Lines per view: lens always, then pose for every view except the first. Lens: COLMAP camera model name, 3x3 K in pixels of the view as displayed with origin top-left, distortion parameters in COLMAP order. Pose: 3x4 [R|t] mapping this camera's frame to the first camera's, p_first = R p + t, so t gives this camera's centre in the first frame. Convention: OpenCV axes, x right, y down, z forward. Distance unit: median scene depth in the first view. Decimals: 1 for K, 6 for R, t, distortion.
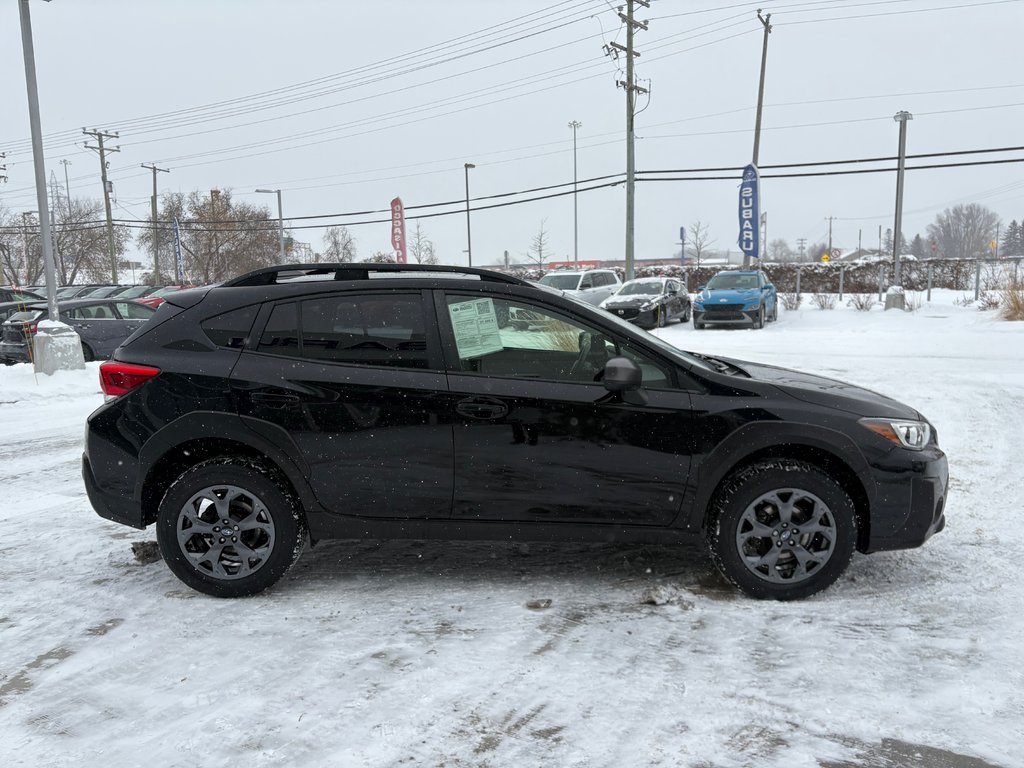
lens RADIAL K [[769.9, 0, 517.4], [0, 769.9, 413.5], [0, 0, 1]] dist [0.054793, -0.053752]
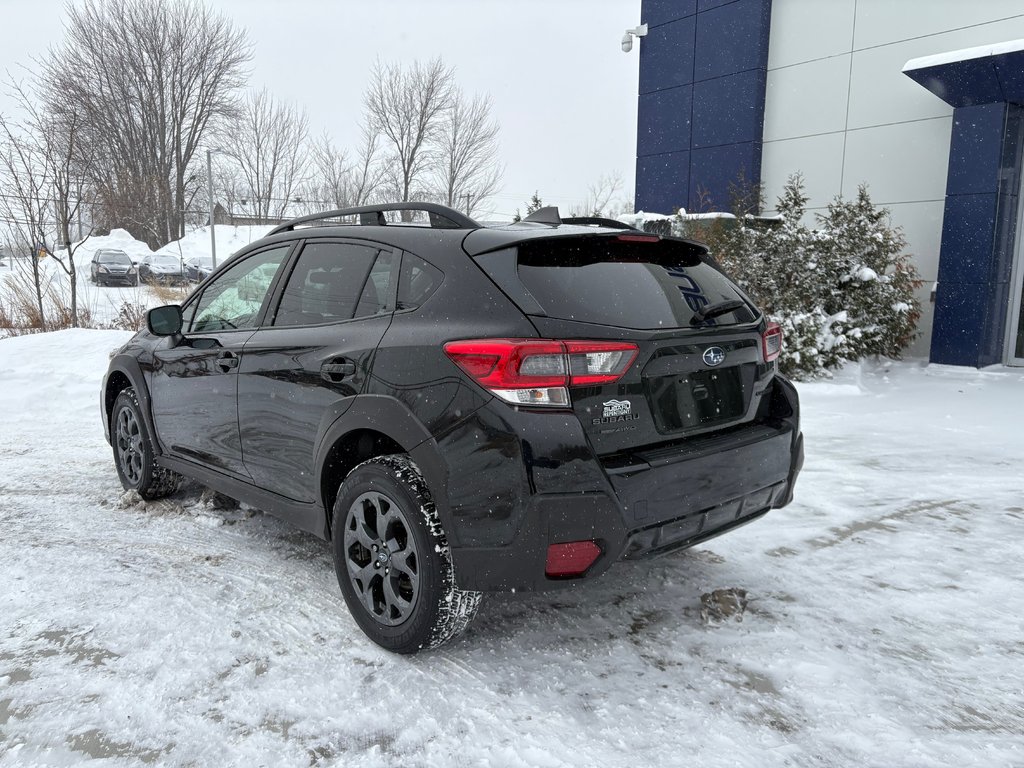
lens RADIAL K [[769.9, 0, 508.0], [0, 769.9, 393.1], [0, 0, 1]] dist [0.054793, -0.053752]
pose [[-0.689302, -0.100718, 0.717439, -0.891957], [0.125932, 0.958556, 0.255560, -0.231996], [-0.713445, 0.266507, -0.648051, 1.673416]]
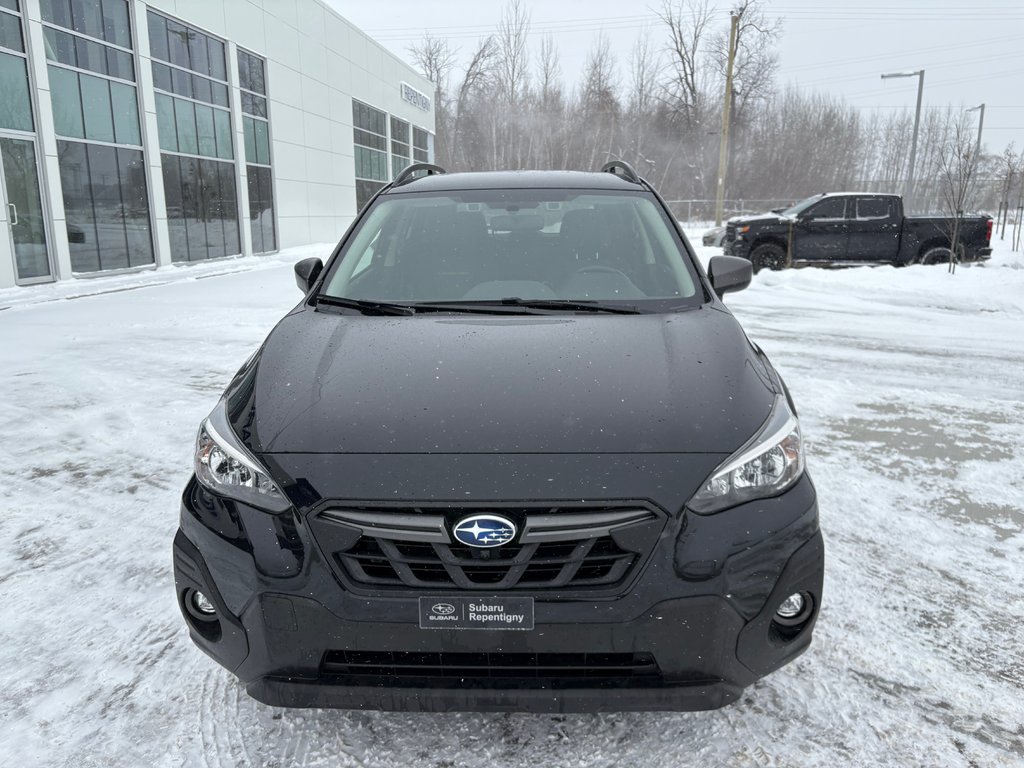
lens RADIAL K [[769.9, 0, 515.9], [0, 769.9, 394.1], [0, 0, 1]] dist [0.054793, -0.053752]
pose [[-0.022420, 0.248240, -0.968439, 0.945154], [-0.161714, 0.955025, 0.248546, -0.169377], [0.986583, 0.162183, 0.018732, 1.106391]]
